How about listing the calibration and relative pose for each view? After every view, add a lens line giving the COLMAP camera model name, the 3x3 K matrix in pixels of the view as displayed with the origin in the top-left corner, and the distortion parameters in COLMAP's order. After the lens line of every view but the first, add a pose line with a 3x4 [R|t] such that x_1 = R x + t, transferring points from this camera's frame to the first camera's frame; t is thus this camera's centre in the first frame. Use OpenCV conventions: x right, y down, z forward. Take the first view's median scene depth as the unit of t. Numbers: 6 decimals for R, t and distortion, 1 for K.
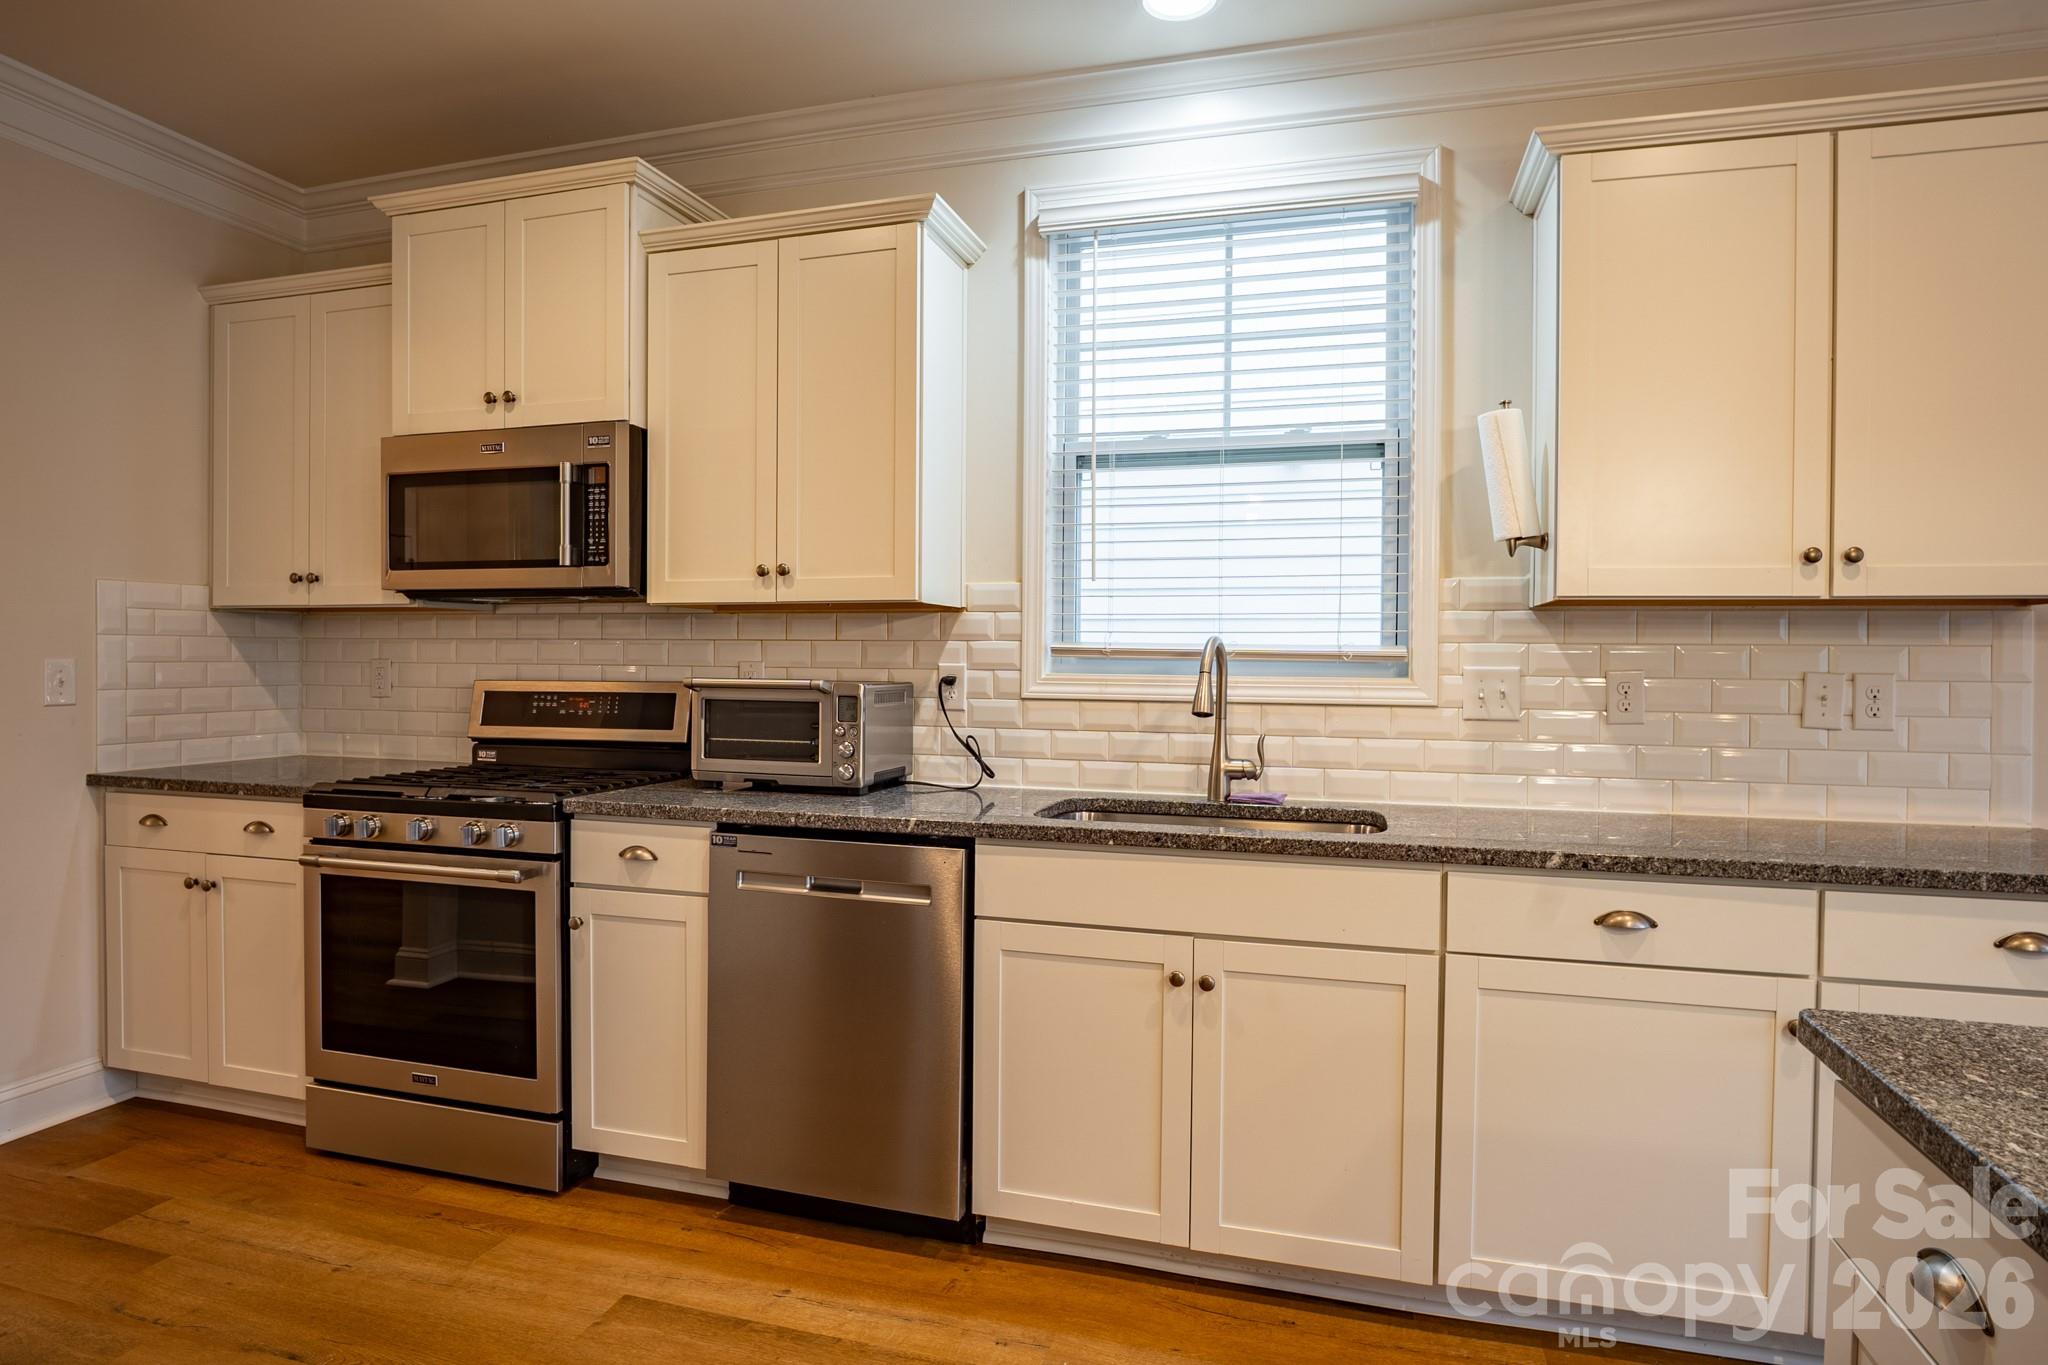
lens RADIAL K [[1120.0, 0, 1023.9], [0, 1120.0, 672.6], [0, 0, 1]] dist [-0.000231, -0.000364]
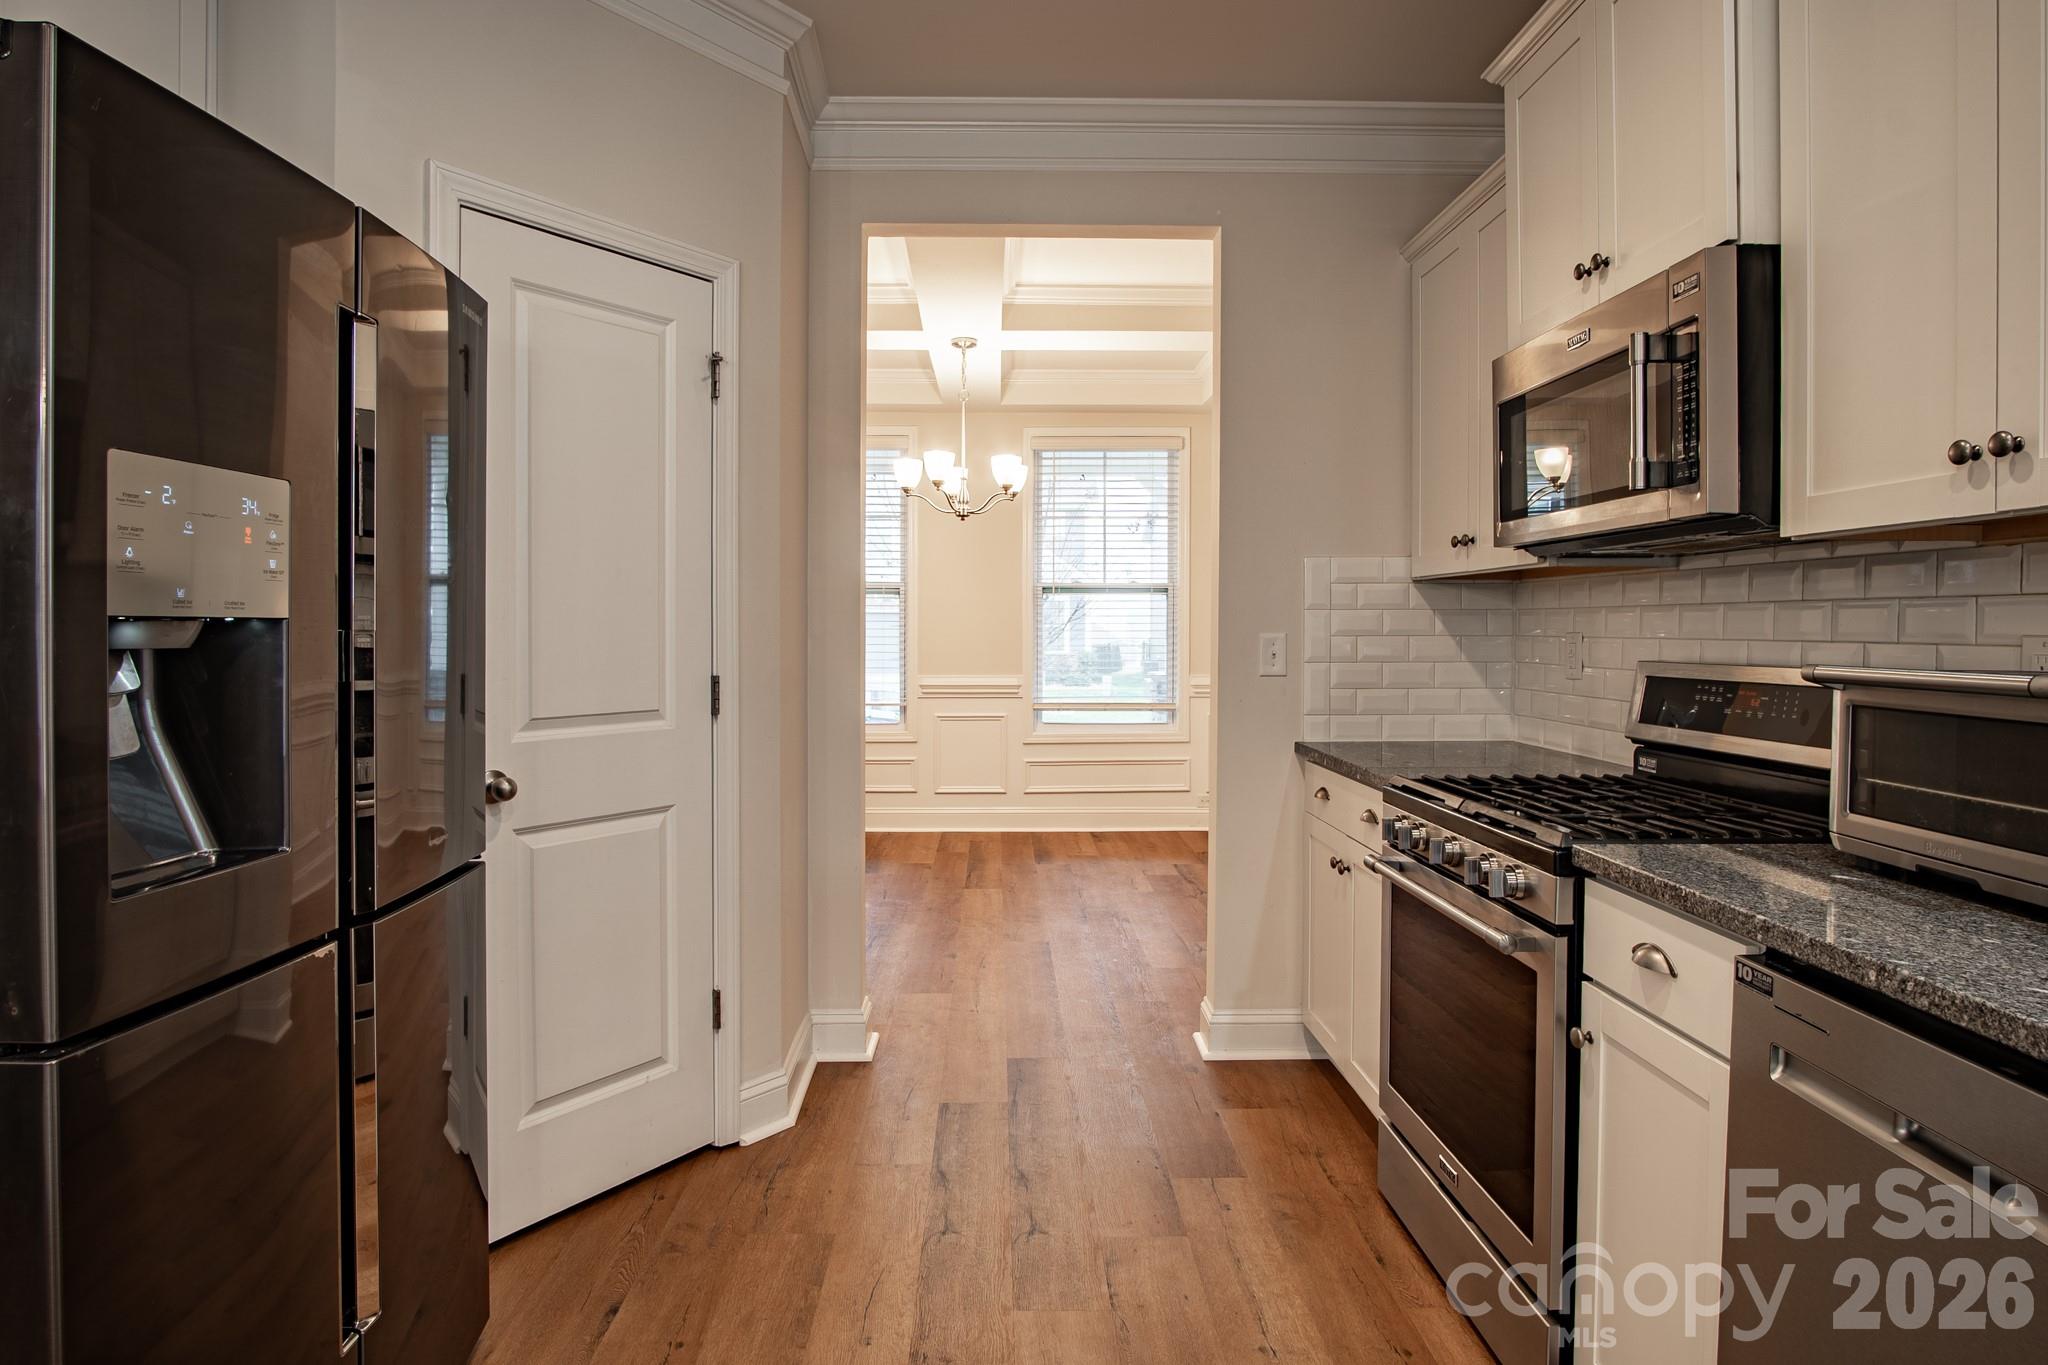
lens RADIAL K [[1130.8, 0, 1021.3], [0, 1130.8, 645.2], [0, 0, 1]] dist [-0.031377, 0.000862]
pose [[0.303766, 0.008657, -0.952707, 0.101156], [-0.011592, 0.999918, 0.005390, -0.003177], [0.952676, 0.009406, 0.303842, 0.429760]]
